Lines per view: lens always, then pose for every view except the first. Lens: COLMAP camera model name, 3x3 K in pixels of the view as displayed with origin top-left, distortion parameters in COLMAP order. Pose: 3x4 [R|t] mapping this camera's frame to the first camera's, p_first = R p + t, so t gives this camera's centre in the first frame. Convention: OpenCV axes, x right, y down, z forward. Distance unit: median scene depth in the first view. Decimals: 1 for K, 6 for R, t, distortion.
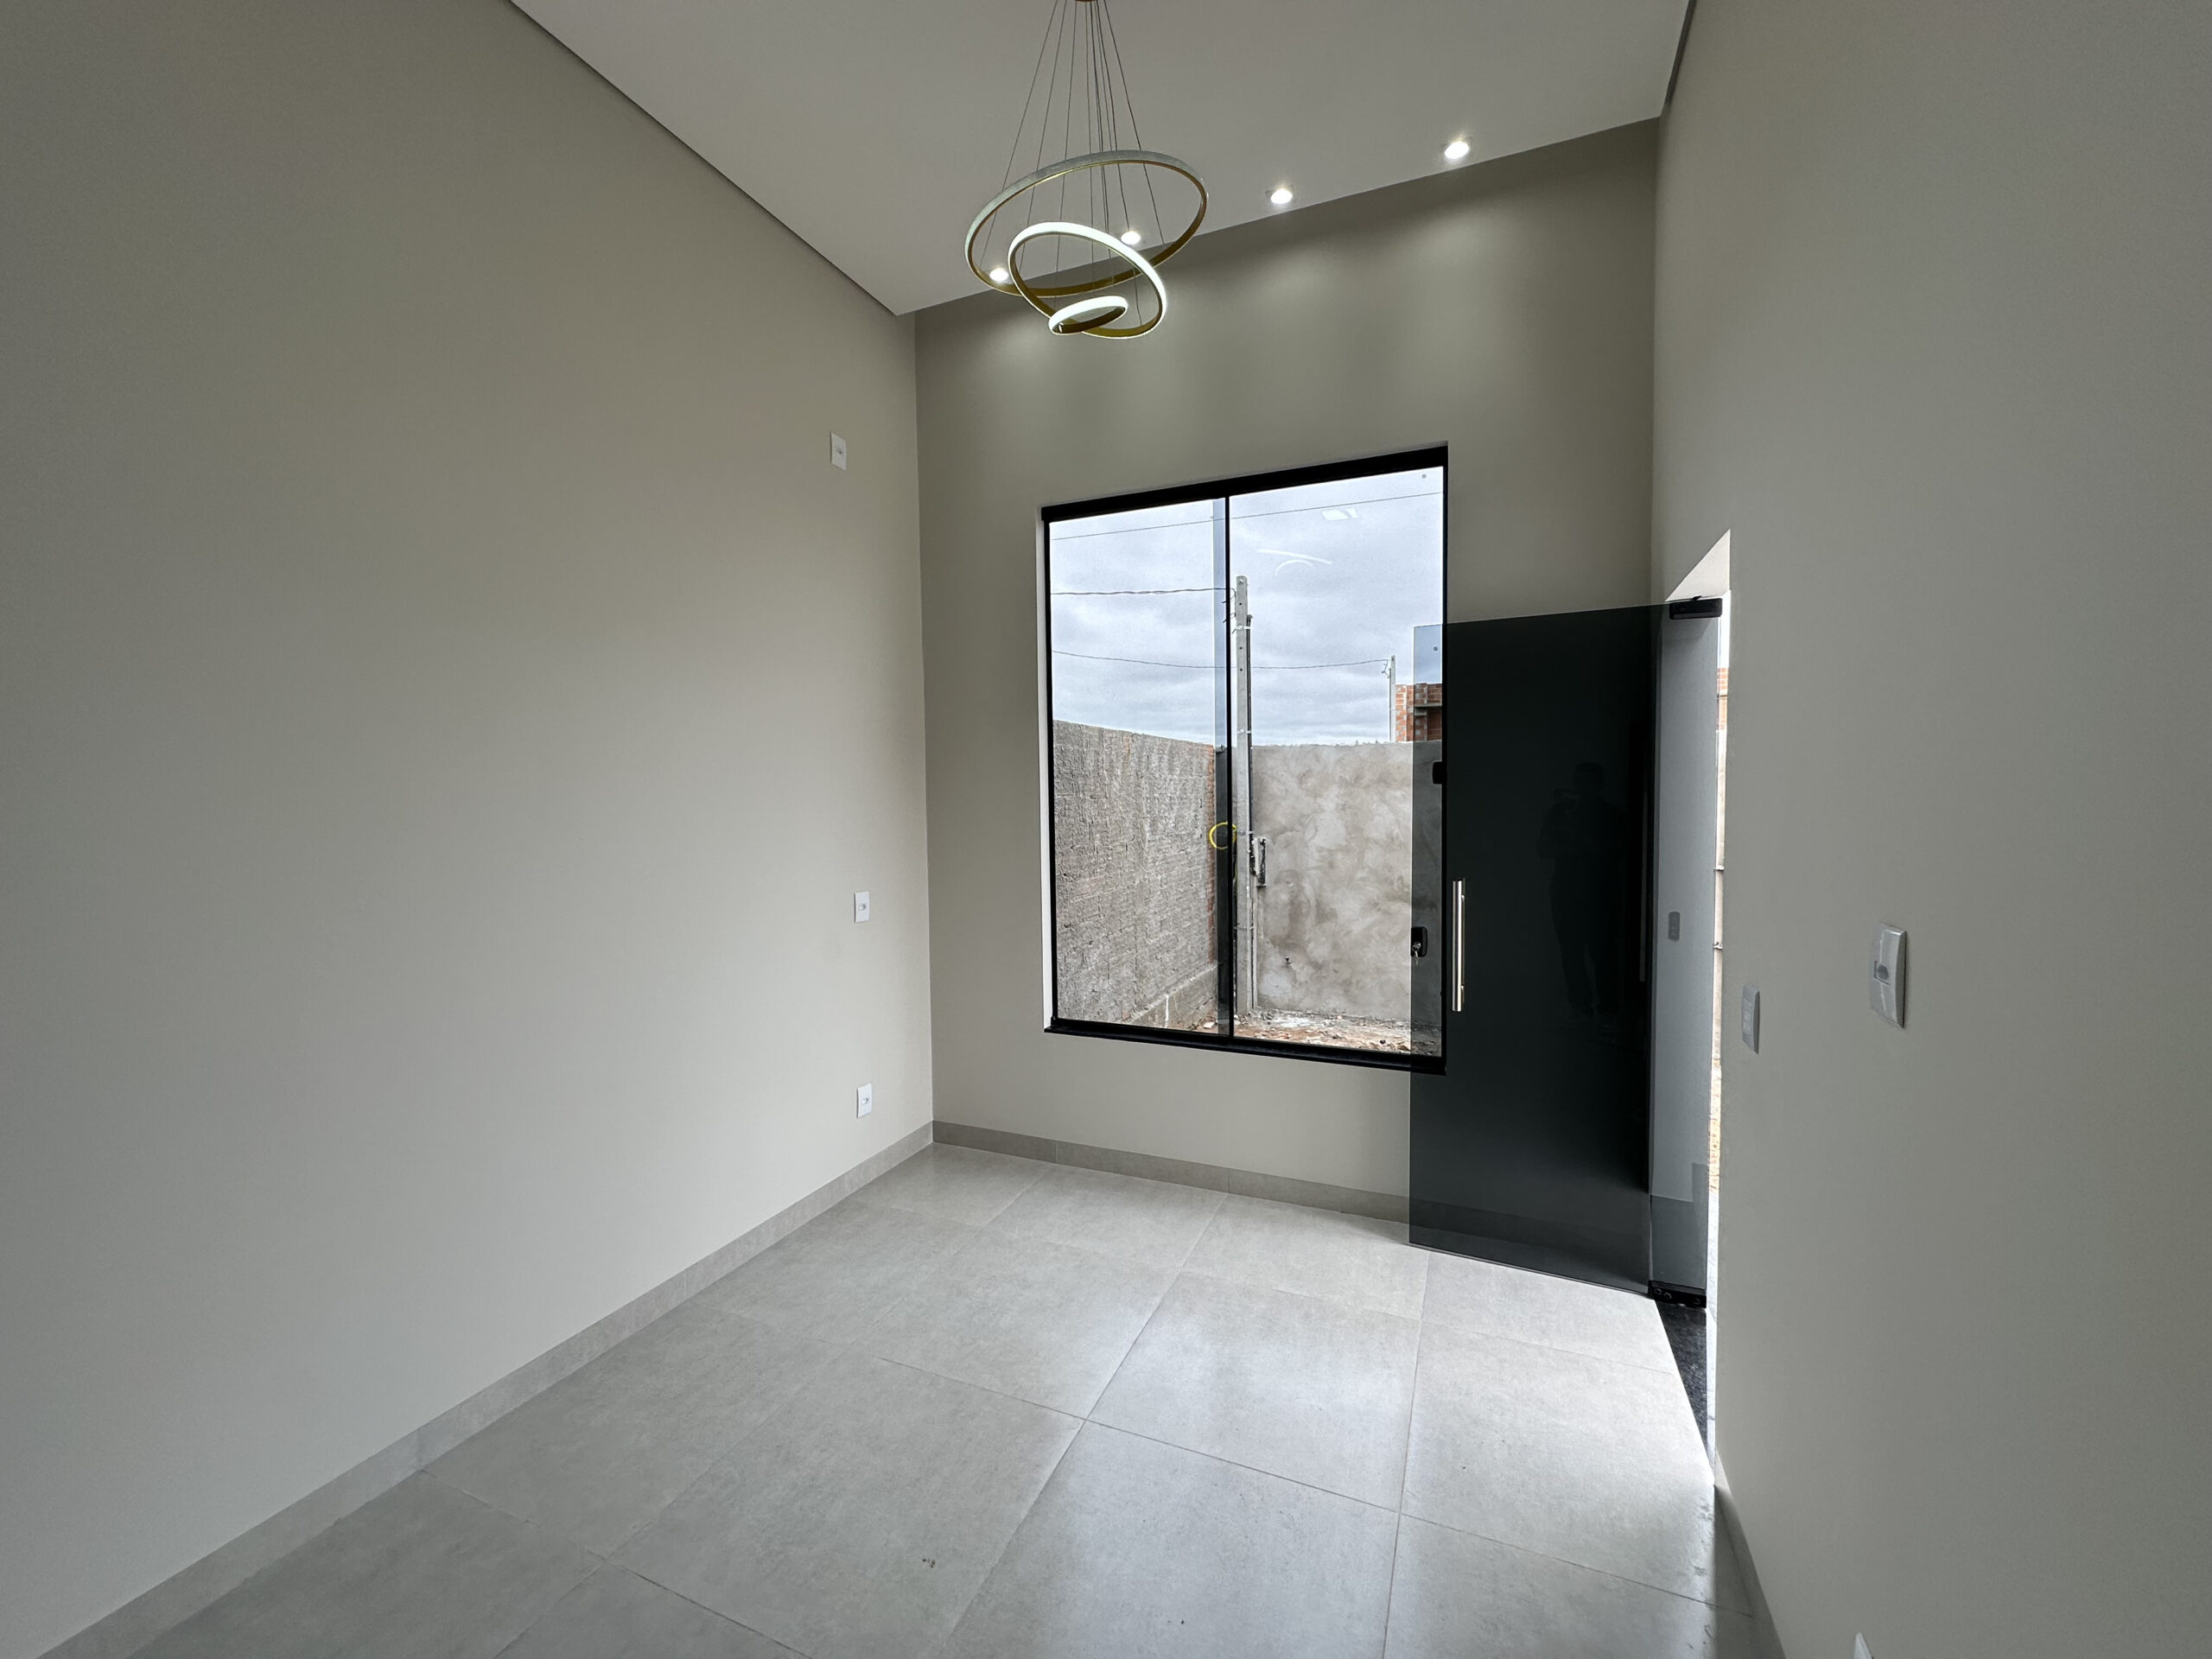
lens RADIAL K [[876.0, 0, 1101.2], [0, 876.0, 834.4], [0, 0, 1]] dist [-0.002629, 0.000671]
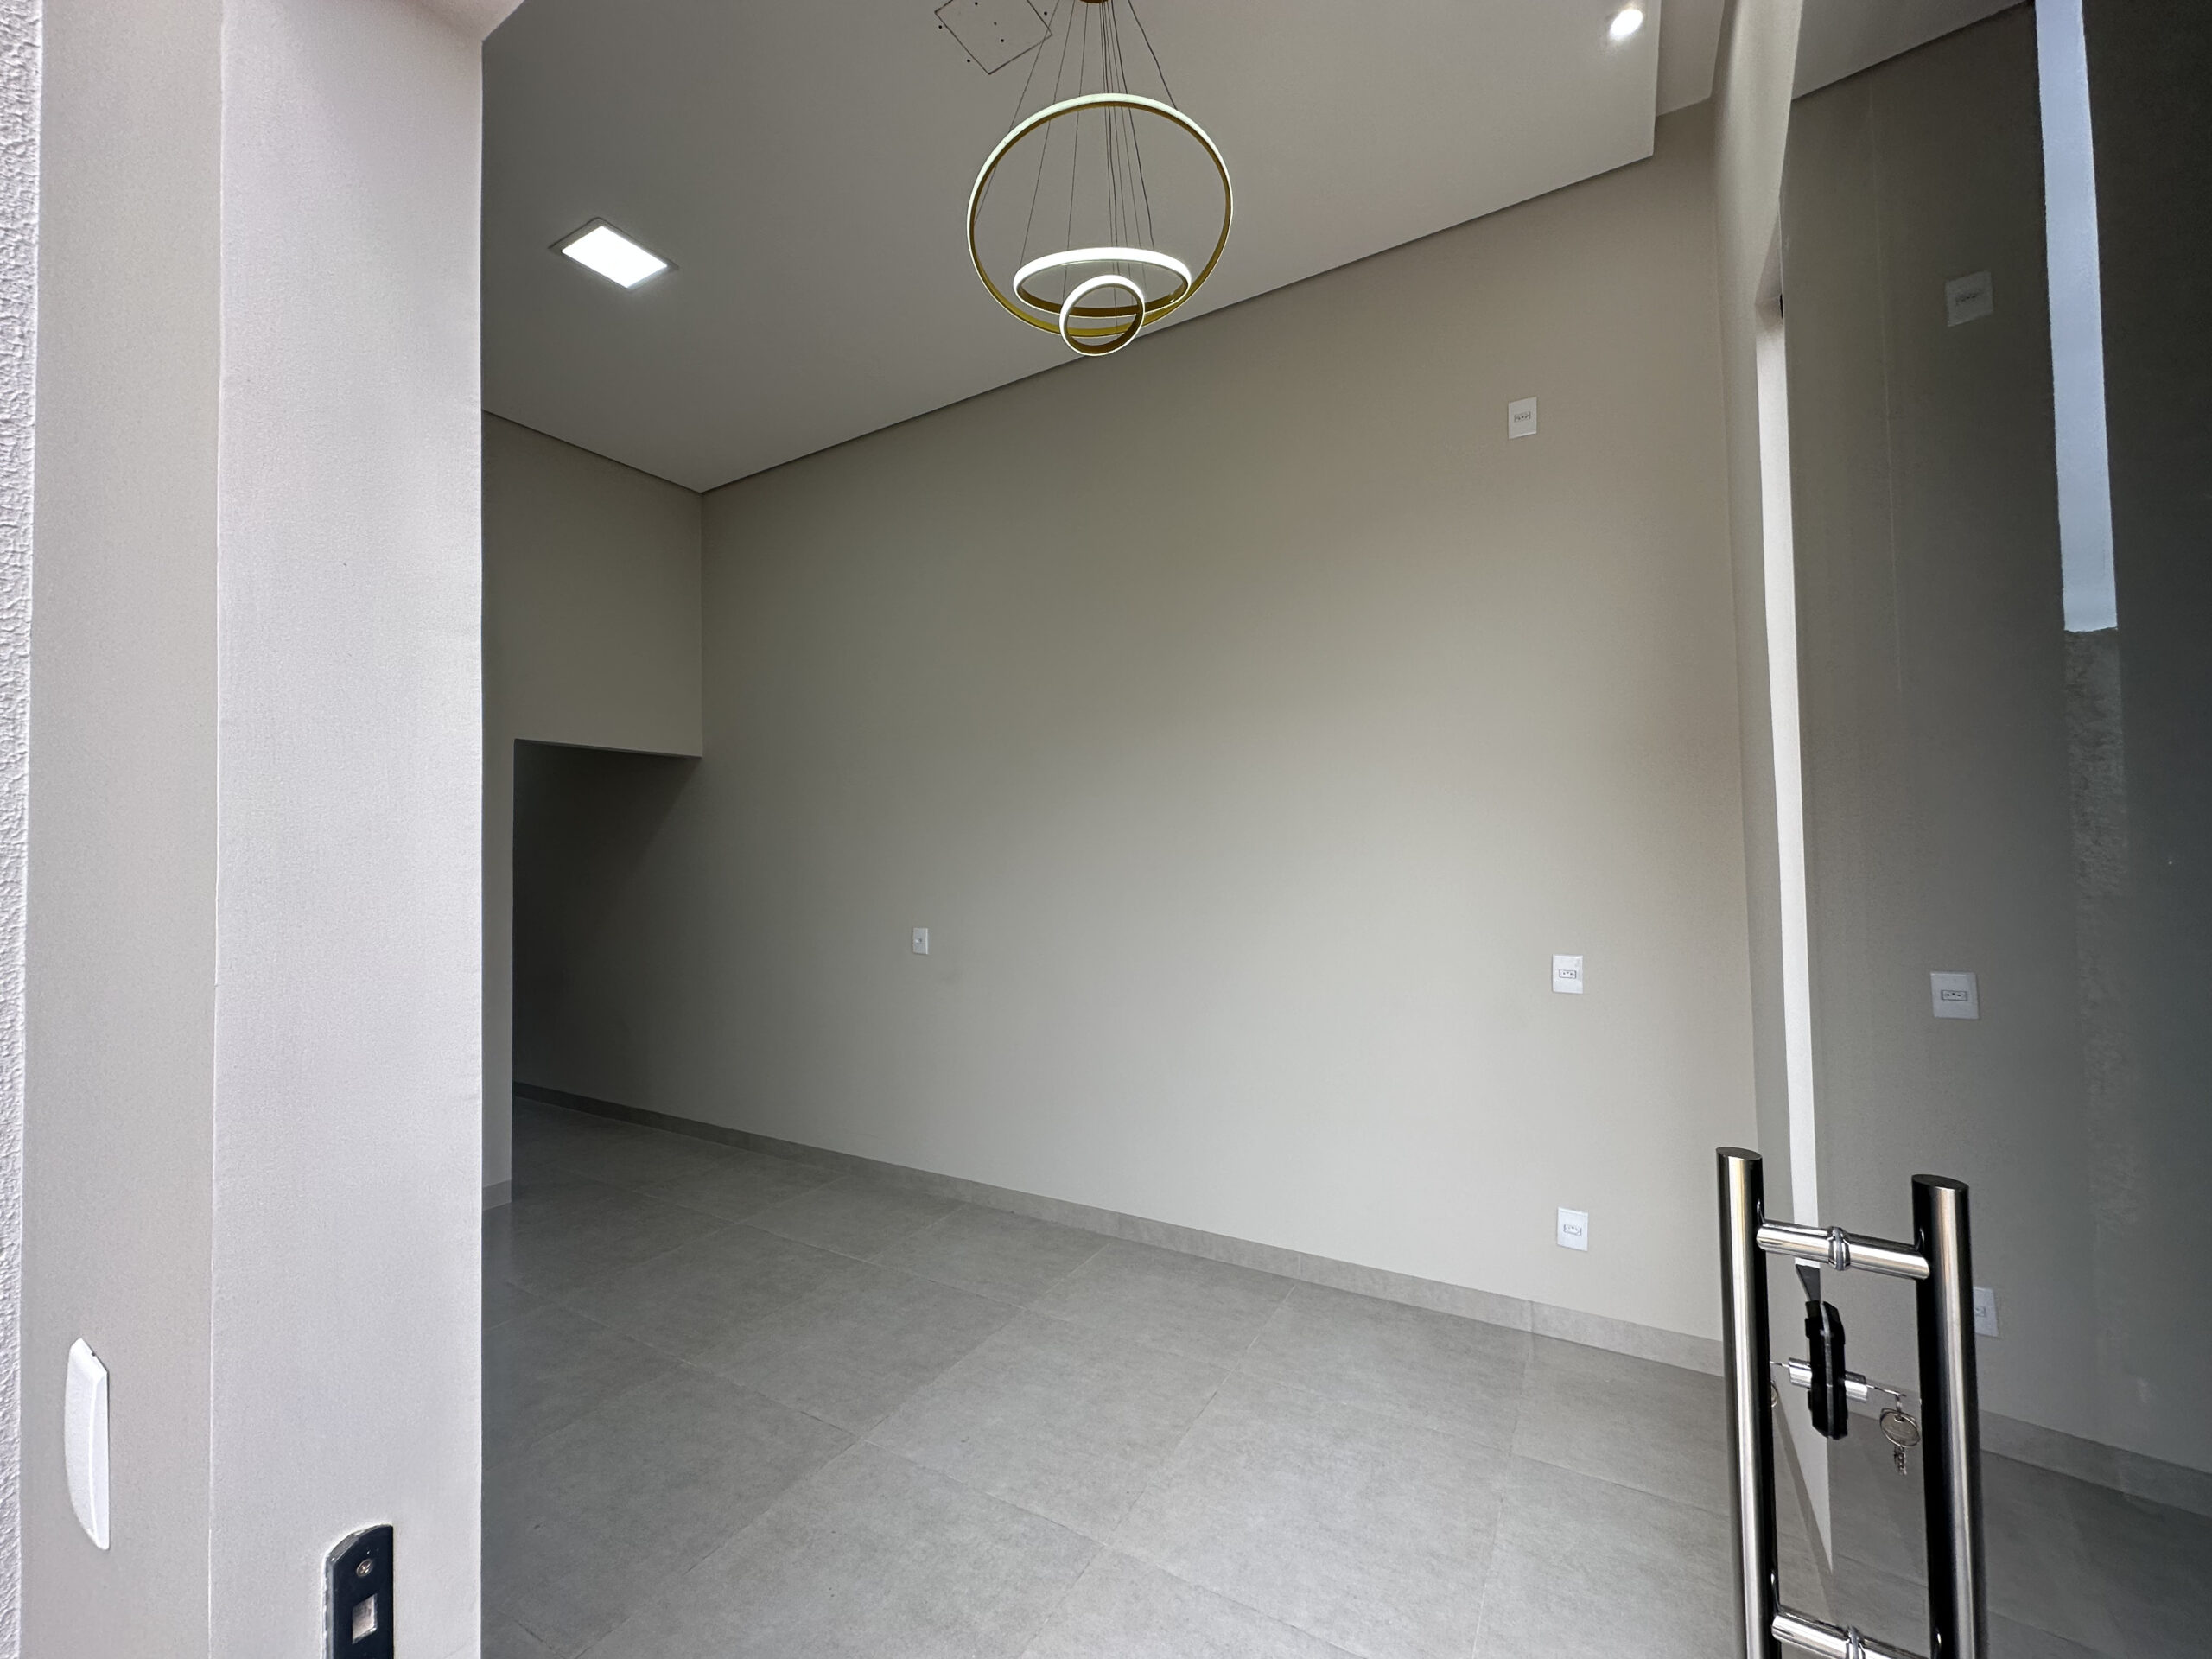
lens RADIAL K [[876.0, 0, 1102.4], [0, 876.0, 831.2], [0, 0, 1]] dist [-0.002629, 0.000671]
pose [[-0.122353, -0.014210, -0.992385, 0.690752], [-0.021223, 0.999706, -0.011699, -0.032366], [0.992260, 0.019630, -0.122619, 0.866356]]
